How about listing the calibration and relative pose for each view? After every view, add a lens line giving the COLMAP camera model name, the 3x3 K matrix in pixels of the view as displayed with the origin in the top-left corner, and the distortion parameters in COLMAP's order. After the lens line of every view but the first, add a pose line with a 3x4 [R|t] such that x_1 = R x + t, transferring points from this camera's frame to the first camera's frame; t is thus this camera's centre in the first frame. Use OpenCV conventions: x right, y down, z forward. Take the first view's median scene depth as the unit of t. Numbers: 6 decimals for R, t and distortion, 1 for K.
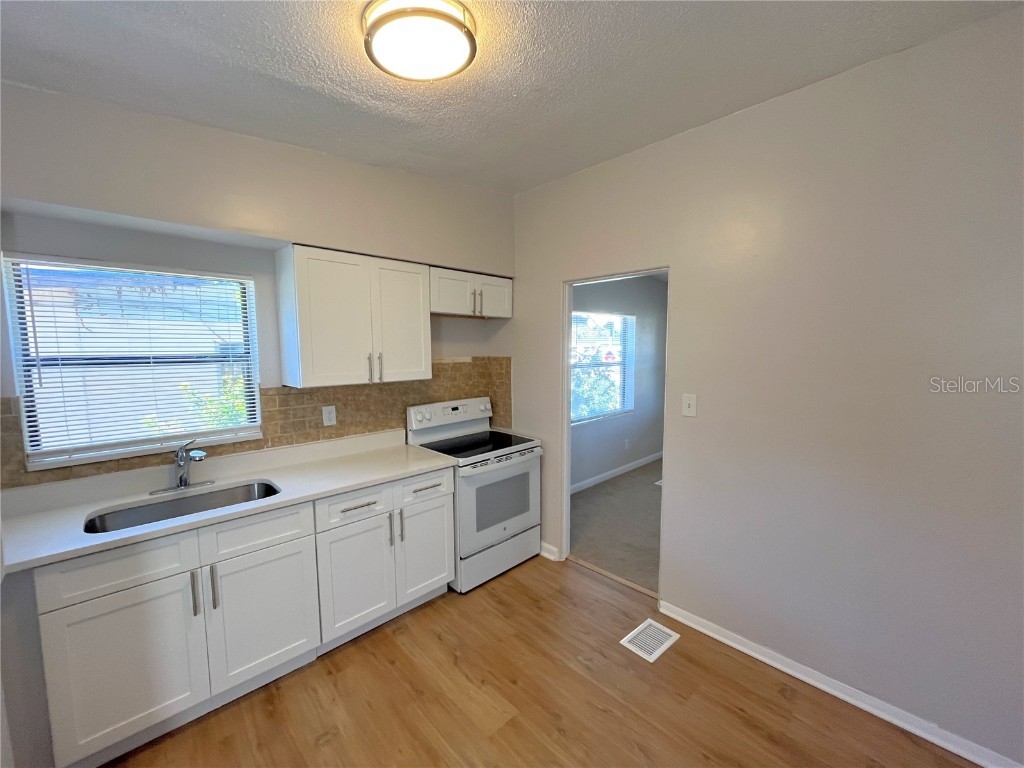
lens RADIAL K [[415.0, 0, 509.7], [0, 415.0, 386.3], [0, 0, 1]] dist [0.001920, 0.000292]
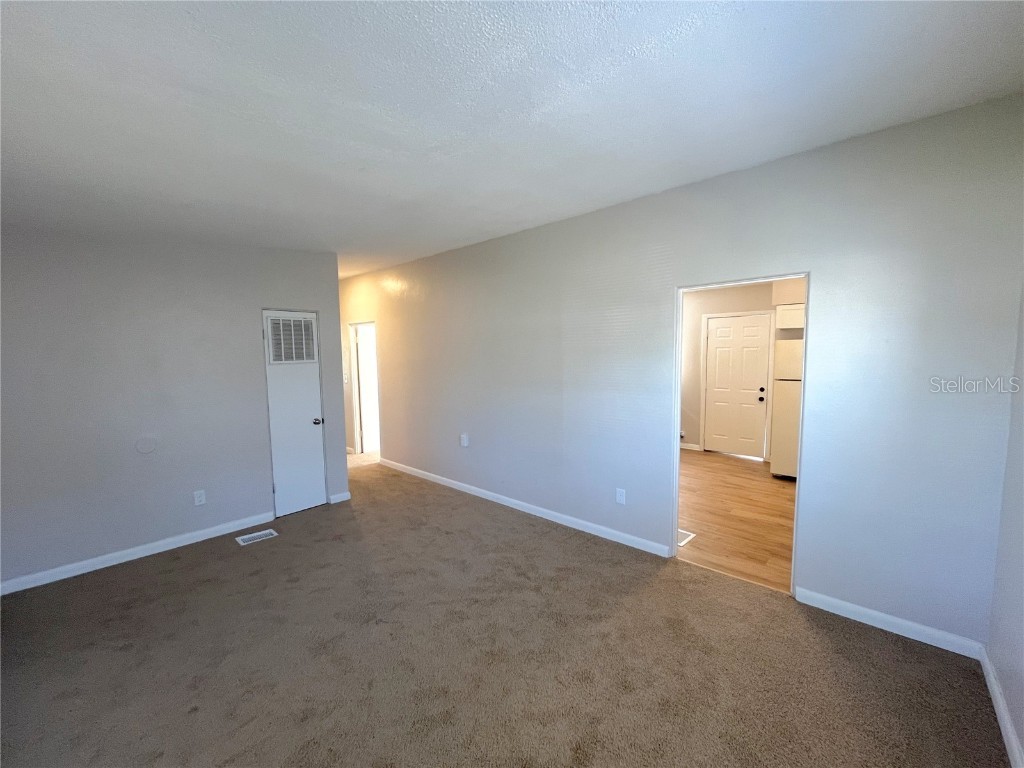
lens RADIAL K [[415.0, 0, 509.7], [0, 415.0, 386.3], [0, 0, 1]] dist [0.001920, 0.000292]
pose [[-0.997150, 0.023274, -0.071764, 0.913304], [0.010312, 0.984345, 0.175950, -0.188319], [0.074736, 0.174709, -0.981780, 2.052604]]
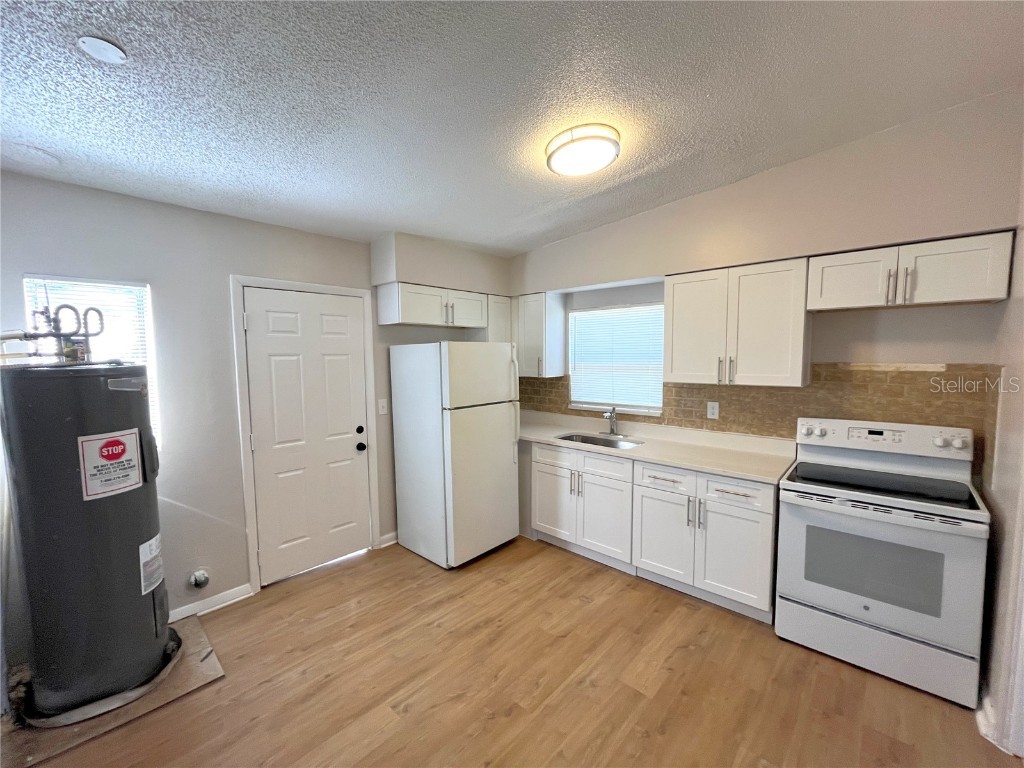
lens RADIAL K [[415.0, 0, 509.7], [0, 415.0, 386.3], [0, 0, 1]] dist [0.001920, 0.000292]
pose [[0.066226, 0.080322, -0.994567, 0.685507], [-0.084554, 0.993621, 0.074615, -0.034783], [0.994216, 0.079153, 0.072595, 0.352383]]
